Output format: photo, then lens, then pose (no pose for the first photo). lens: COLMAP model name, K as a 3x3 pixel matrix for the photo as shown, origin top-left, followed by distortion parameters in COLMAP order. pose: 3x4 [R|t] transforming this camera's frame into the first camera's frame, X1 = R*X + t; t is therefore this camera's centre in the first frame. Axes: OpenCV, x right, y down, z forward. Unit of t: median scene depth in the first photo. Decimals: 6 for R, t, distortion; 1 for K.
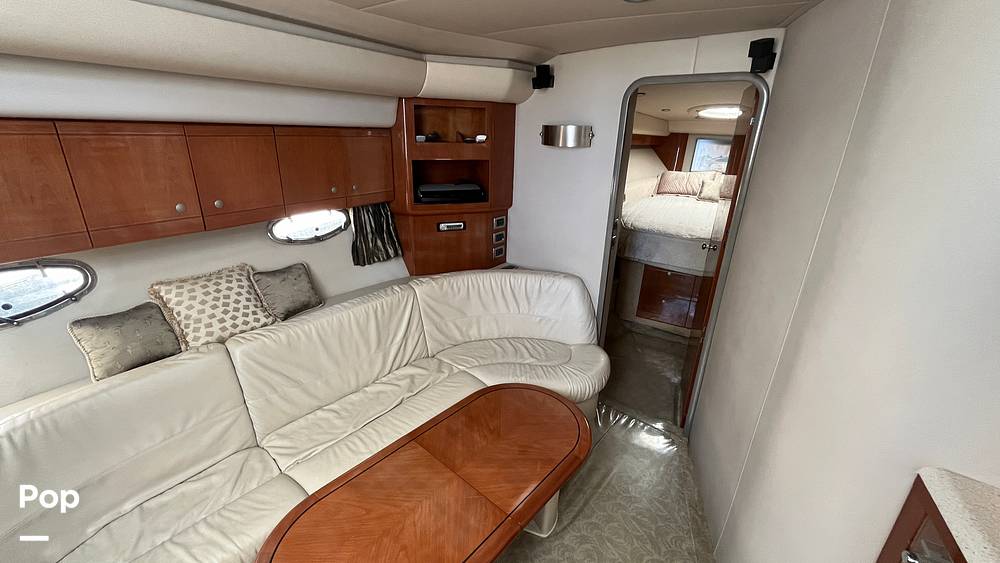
lens RADIAL K [[398.1, 0, 493.6], [0, 398.1, 279.9], [0, 0, 1]] dist [0.000411, 0.000052]
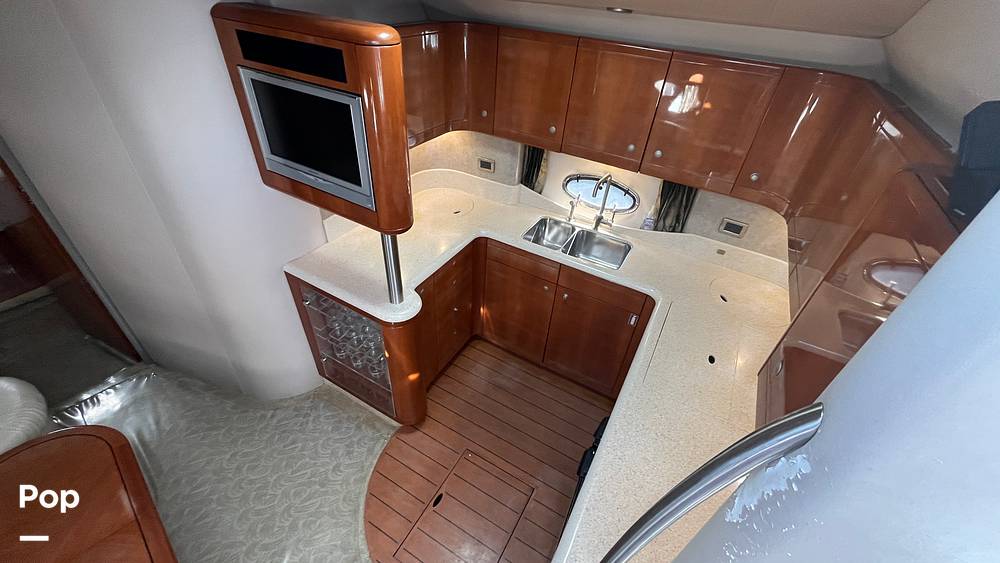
lens RADIAL K [[398.1, 0, 493.6], [0, 398.1, 279.9], [0, 0, 1]] dist [0.000411, 0.000052]
pose [[0.013384, -0.617500, 0.786457, -0.358003], [0.293272, 0.754361, 0.587308, -0.233344], [-0.955935, 0.222785, 0.191191, -0.265224]]
